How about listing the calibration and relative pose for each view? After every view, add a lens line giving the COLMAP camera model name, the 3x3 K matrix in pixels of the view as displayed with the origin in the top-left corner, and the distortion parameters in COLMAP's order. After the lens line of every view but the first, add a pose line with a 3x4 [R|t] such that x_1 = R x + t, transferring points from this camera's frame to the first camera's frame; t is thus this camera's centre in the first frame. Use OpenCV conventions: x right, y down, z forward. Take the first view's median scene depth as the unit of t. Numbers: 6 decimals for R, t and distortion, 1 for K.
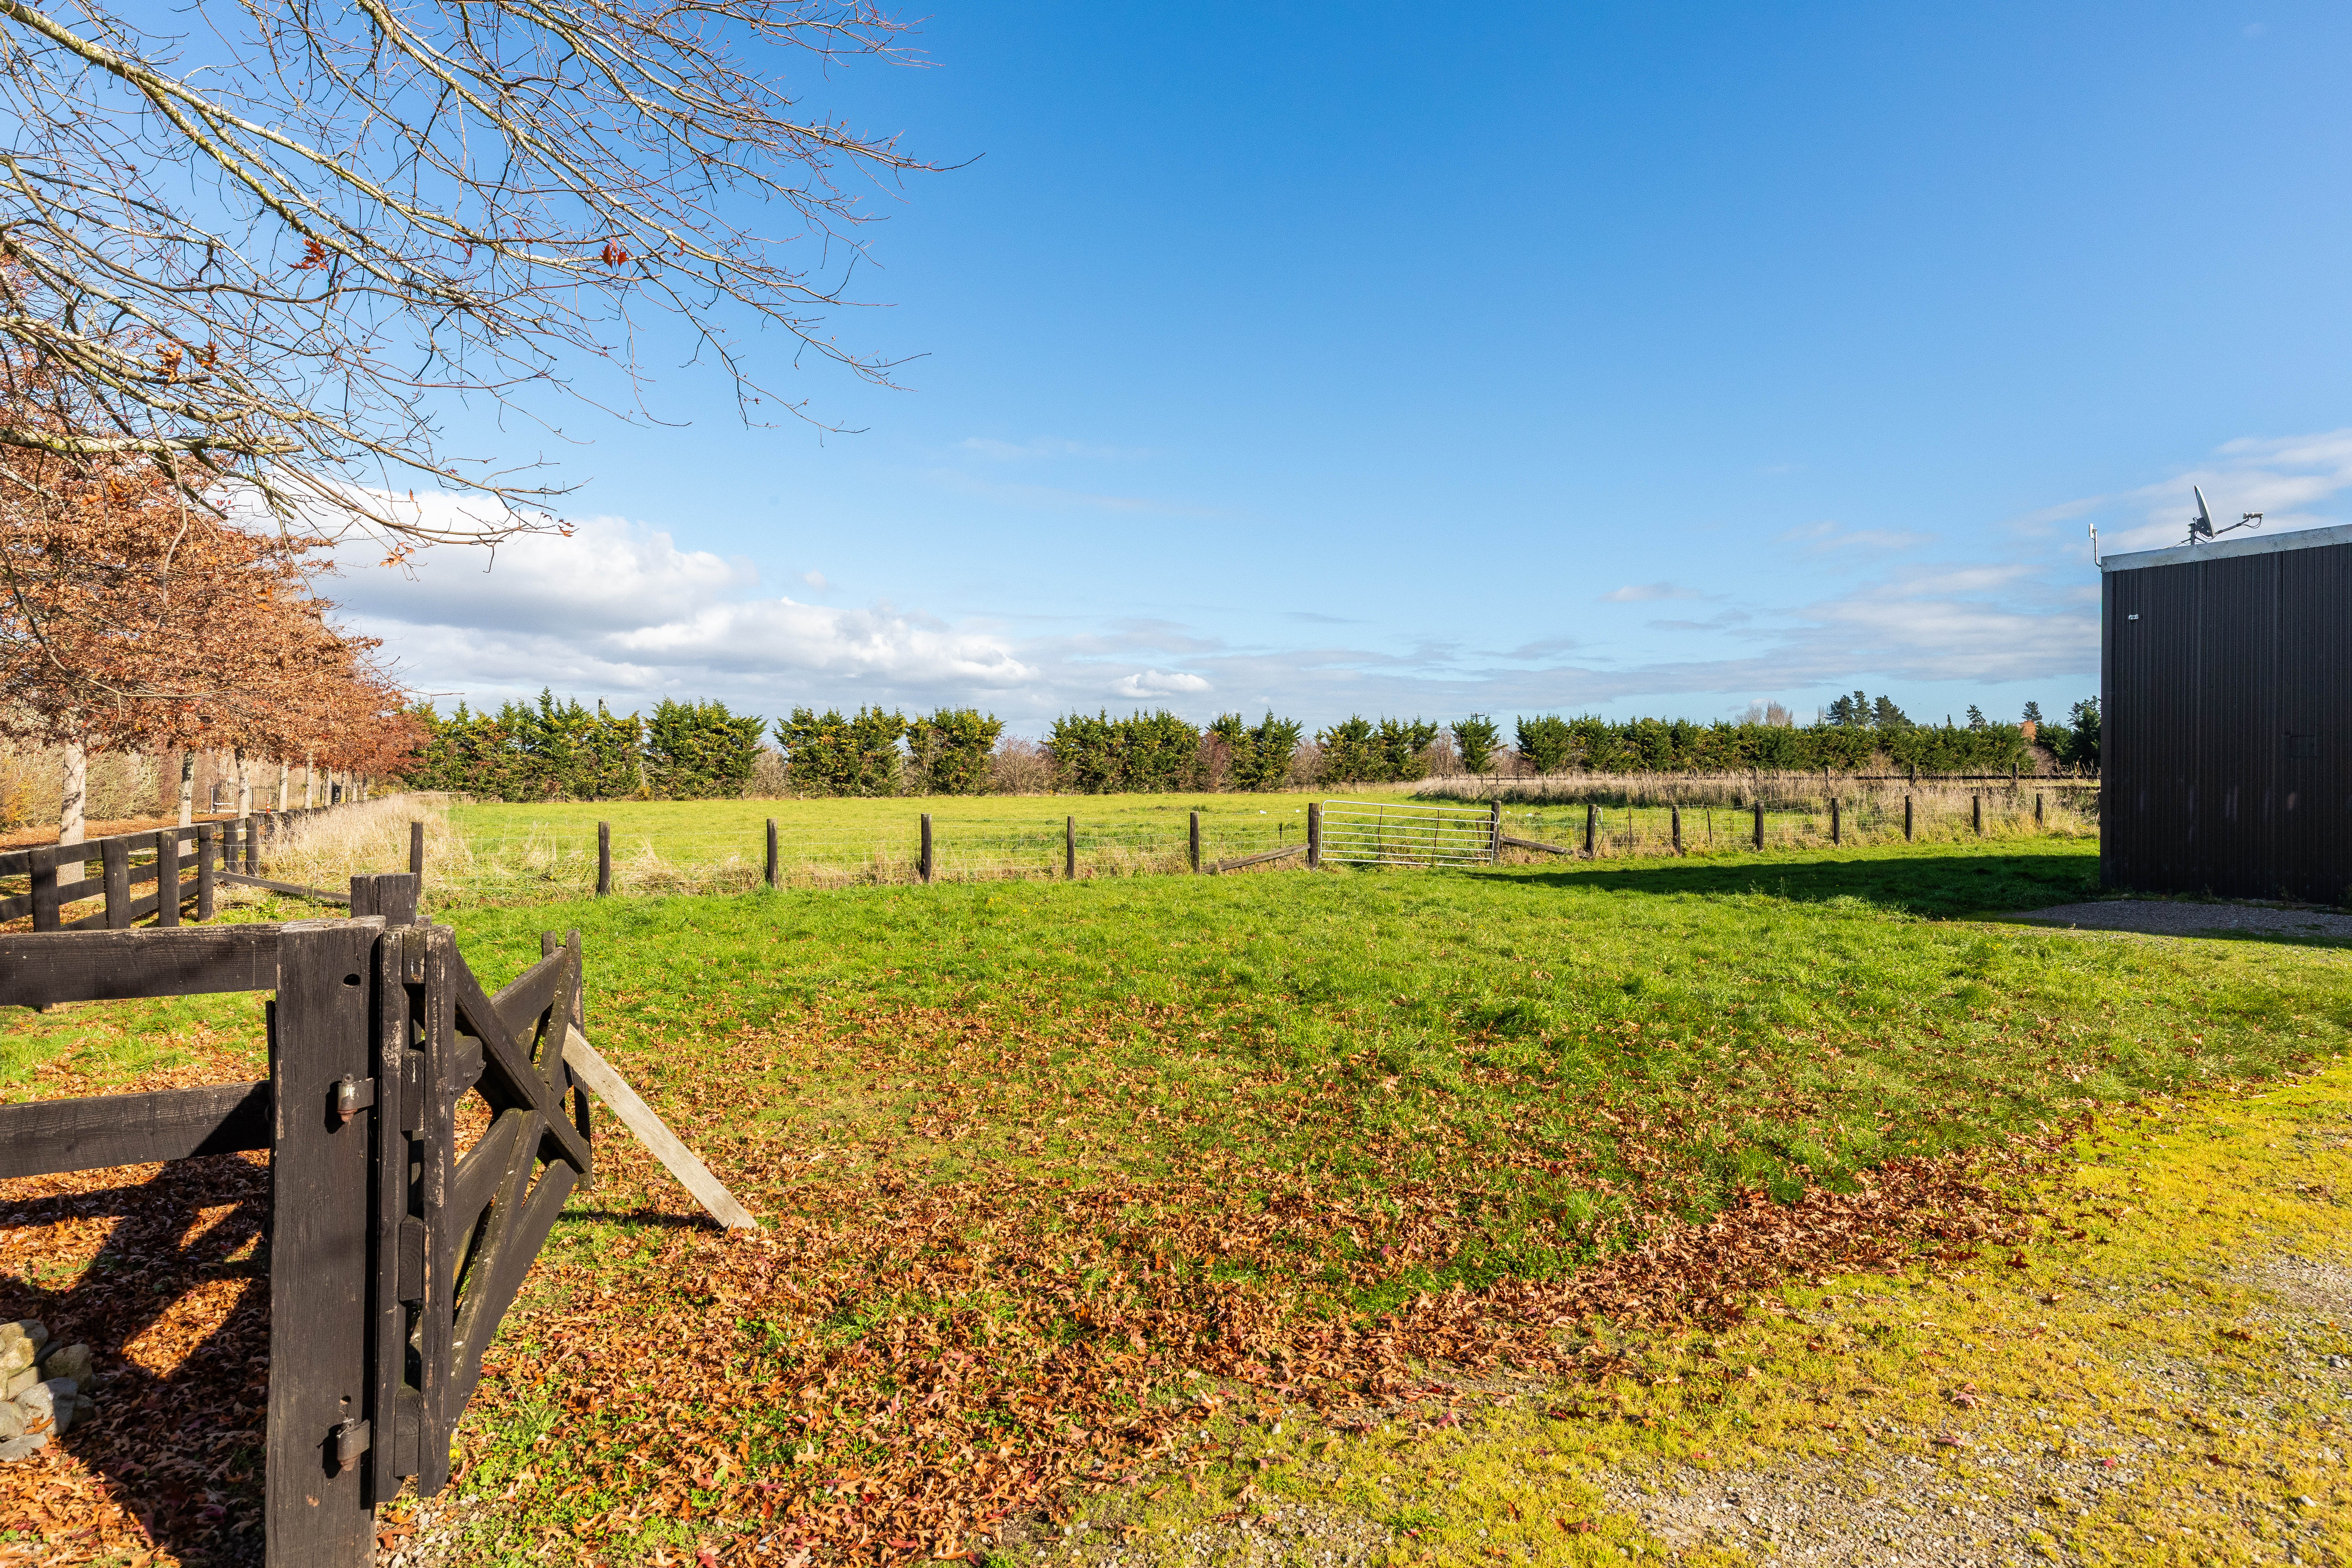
lens RADIAL K [[1354.6, 0, 1175.9], [0, 1354.6, 784.4], [0, 0, 1]] dist [-0.000118, -0.000017]
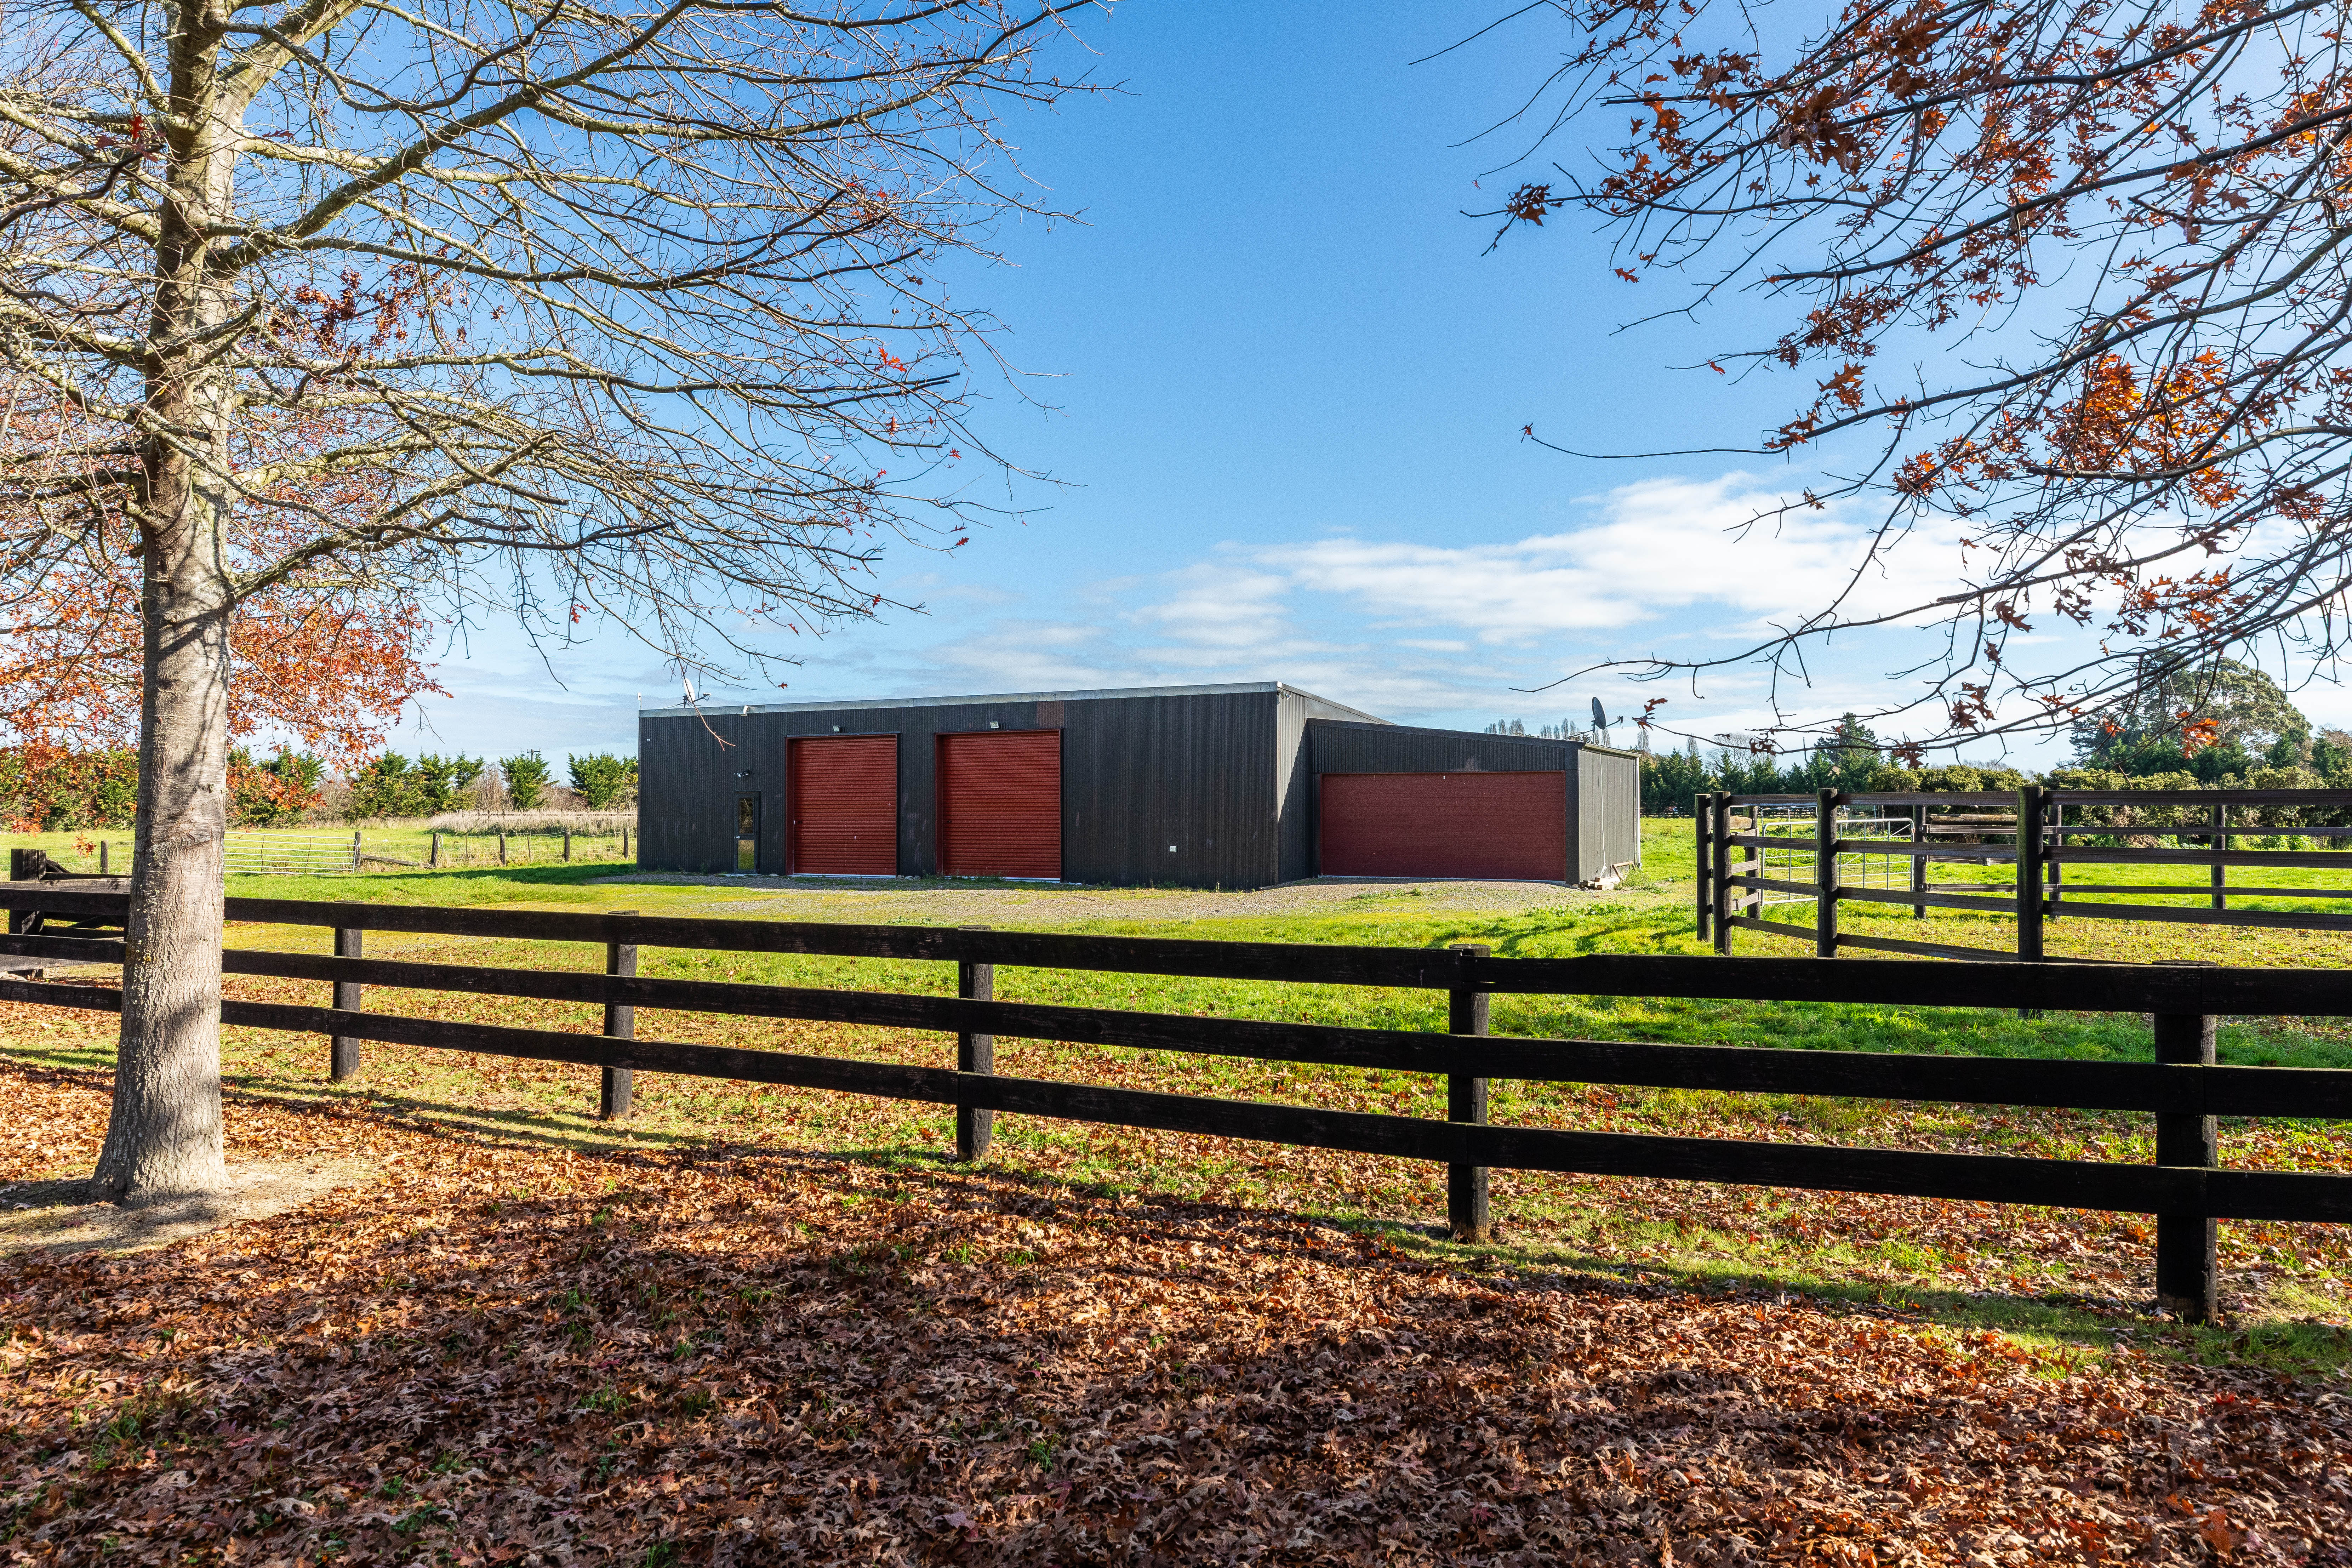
lens RADIAL K [[1428.7, 0, 1178.7], [0, 1428.7, 789.1], [0, 0, 1]] dist [0.000899, -0.000552]
pose [[0.825468, 0.009608, 0.564366, 0.019334], [0.001933, 0.999801, -0.019848, -0.000387], [-0.564445, 0.017475, 0.825286, -0.174990]]
